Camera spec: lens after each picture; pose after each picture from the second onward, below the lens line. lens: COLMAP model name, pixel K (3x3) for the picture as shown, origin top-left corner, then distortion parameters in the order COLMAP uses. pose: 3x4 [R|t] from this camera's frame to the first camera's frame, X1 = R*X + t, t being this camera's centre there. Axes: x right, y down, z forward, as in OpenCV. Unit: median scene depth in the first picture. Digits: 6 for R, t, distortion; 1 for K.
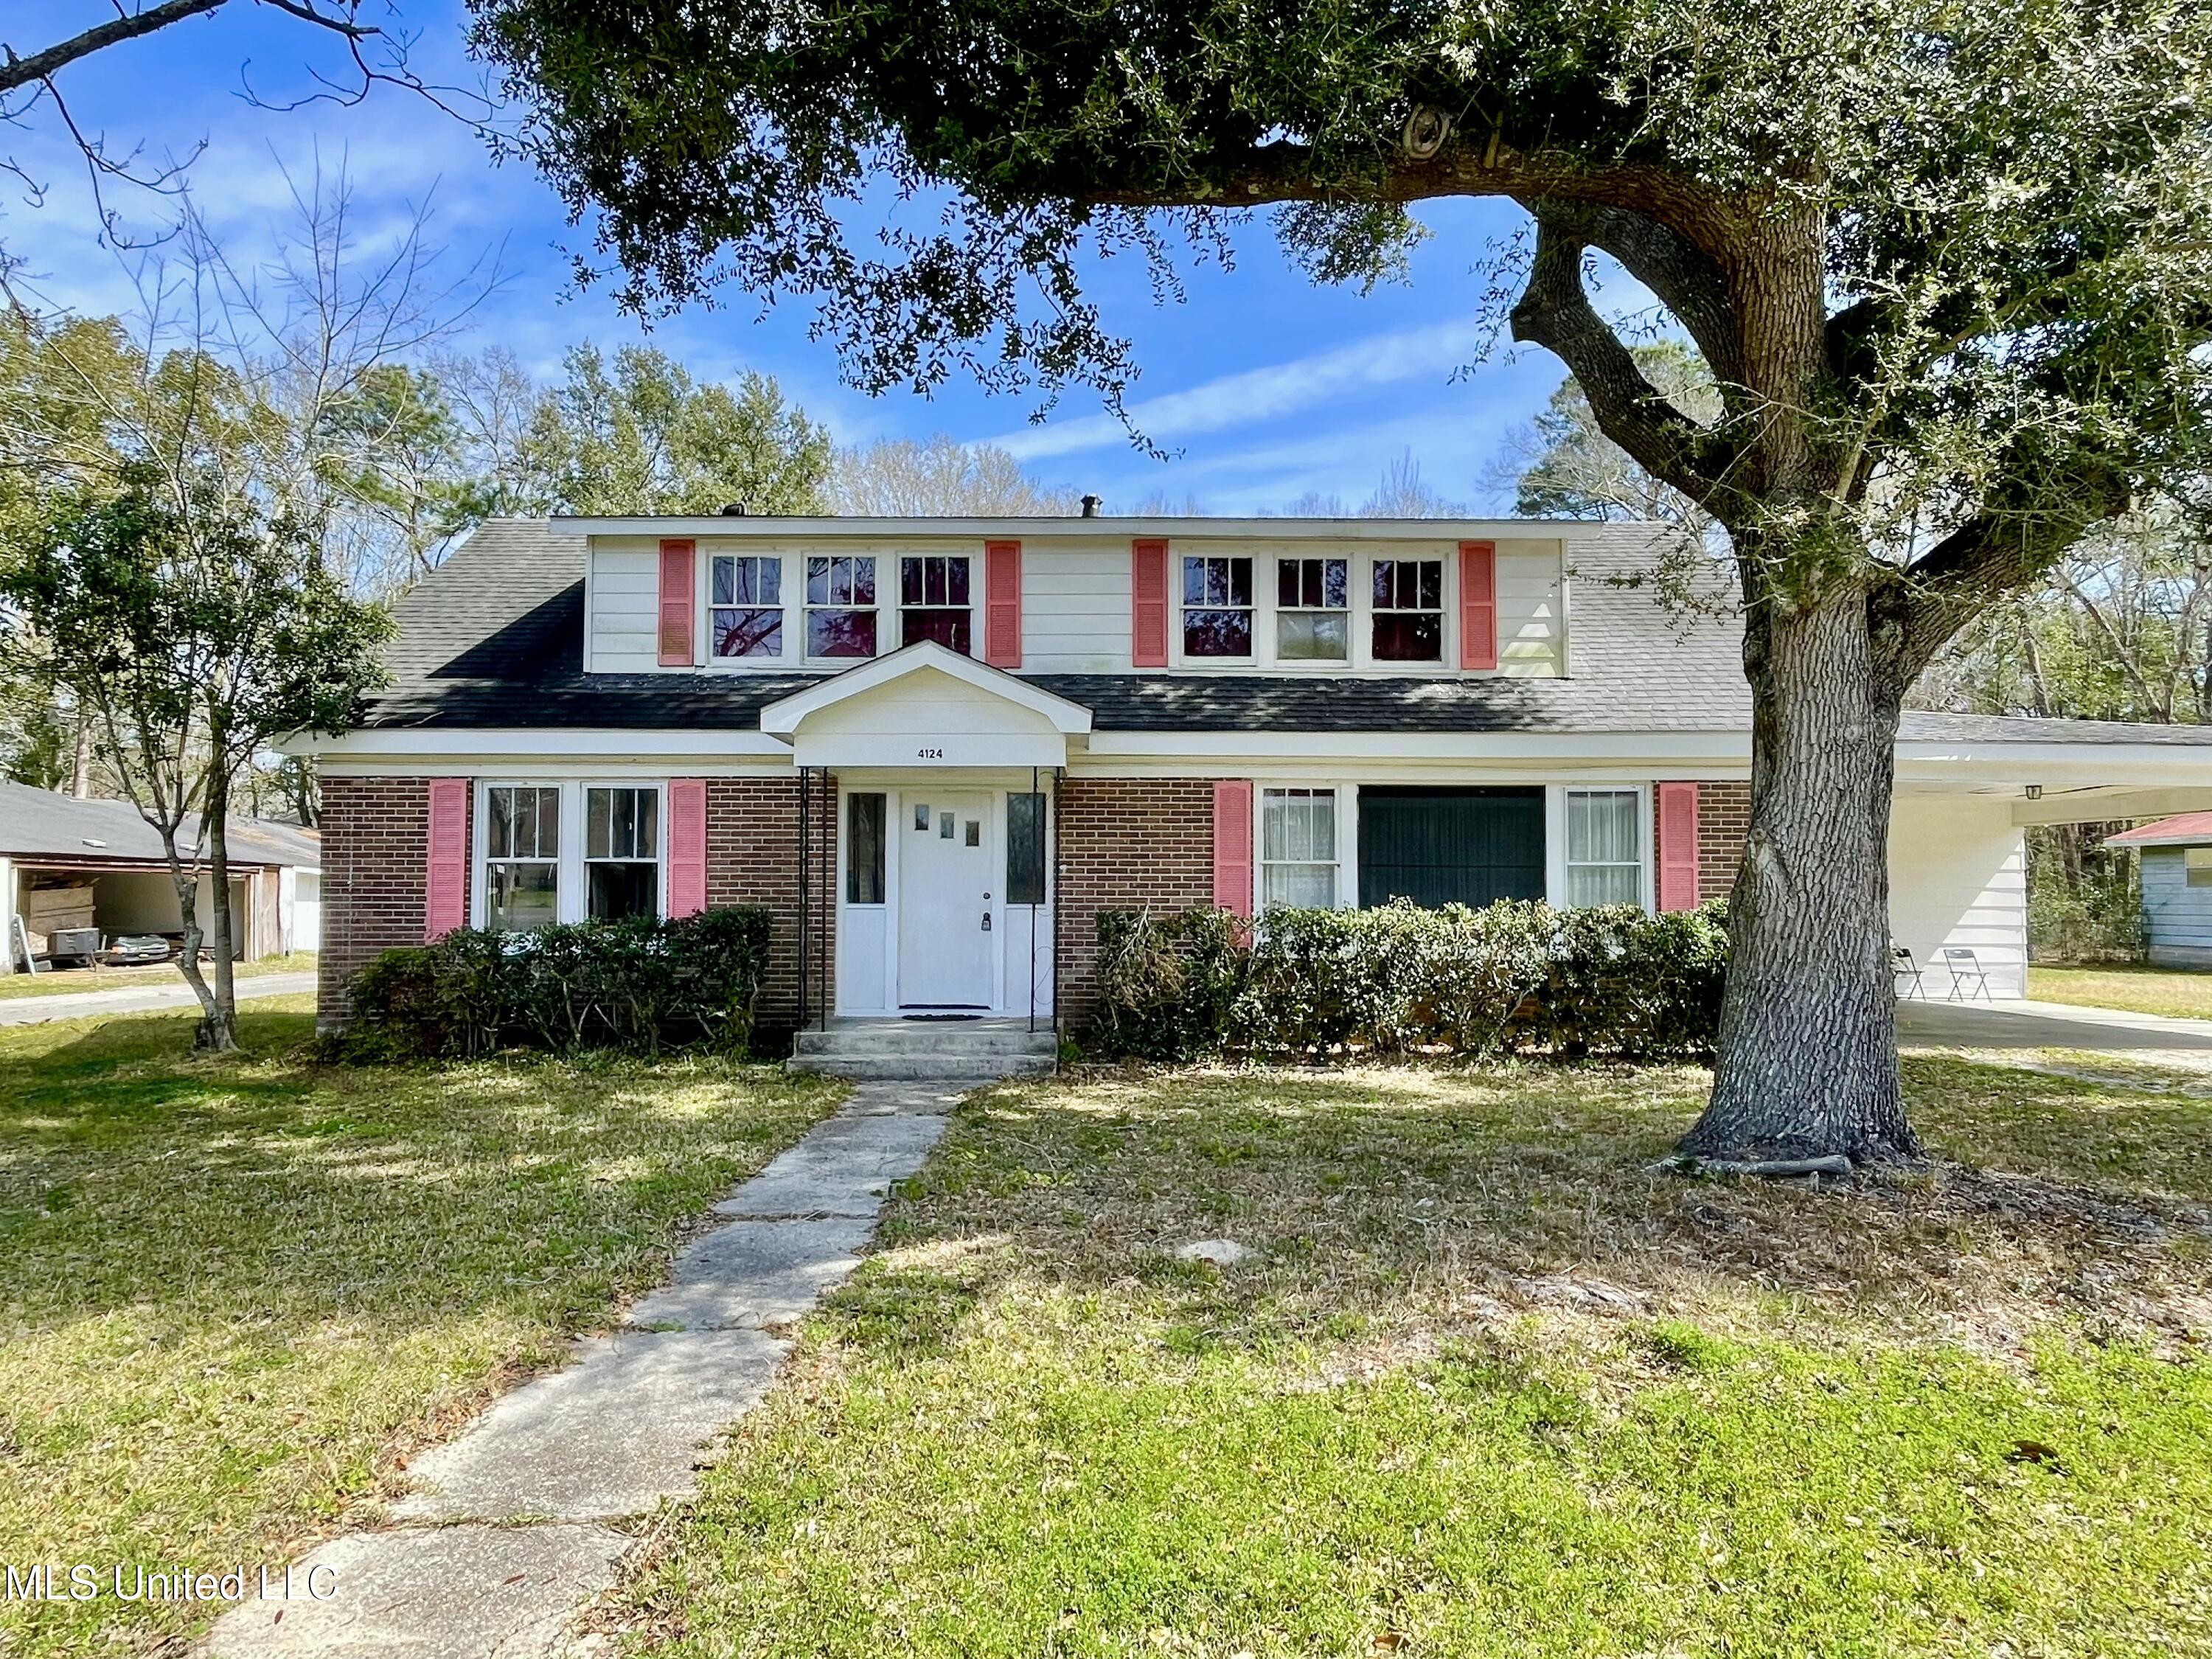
lens RADIAL K [[1278.3, 0, 1142.5], [0, 1278.3, 846.4], [0, 0, 1]] dist [-0.021735, 0.013963]
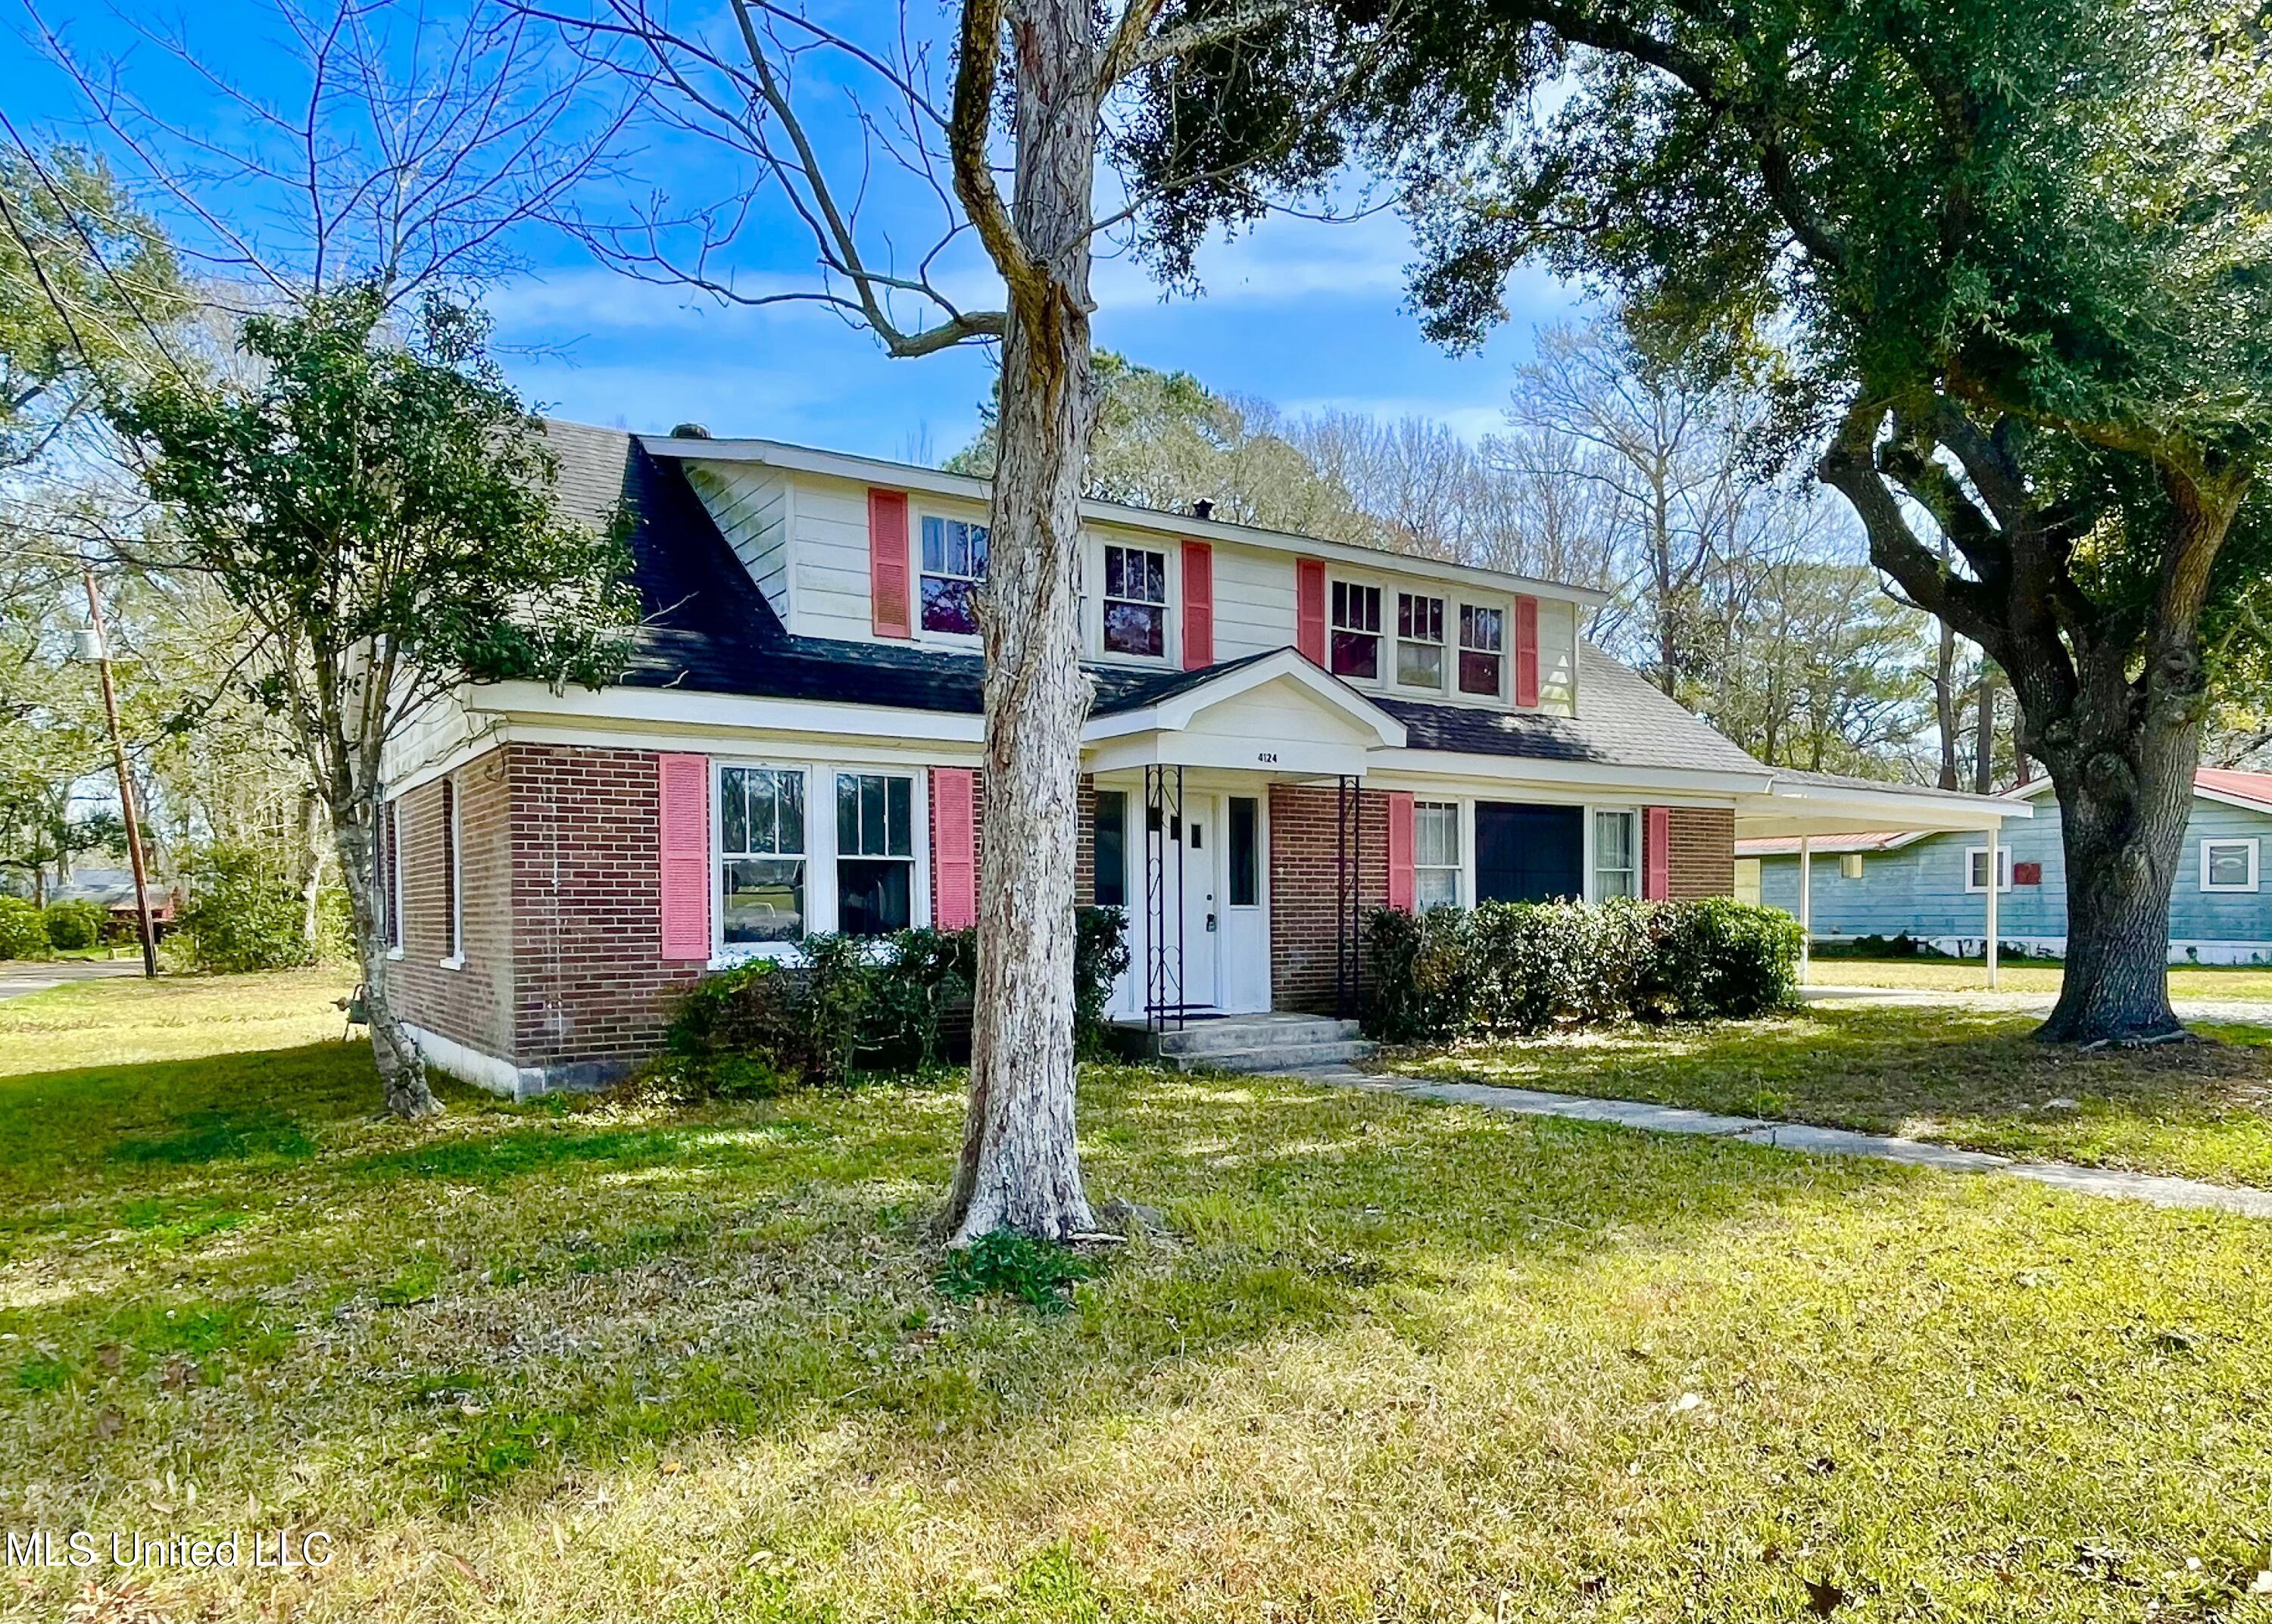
lens RADIAL K [[1513.8, 0, 1238.5], [0, 1513.8, 911.4], [0, 0, 1]] dist [0.001211, 0.001005]
pose [[0.808634, -0.008497, 0.588250, -0.815098], [-0.020468, 0.998884, 0.042564, -0.001391], [-0.587955, -0.046458, 0.807558, 0.005248]]
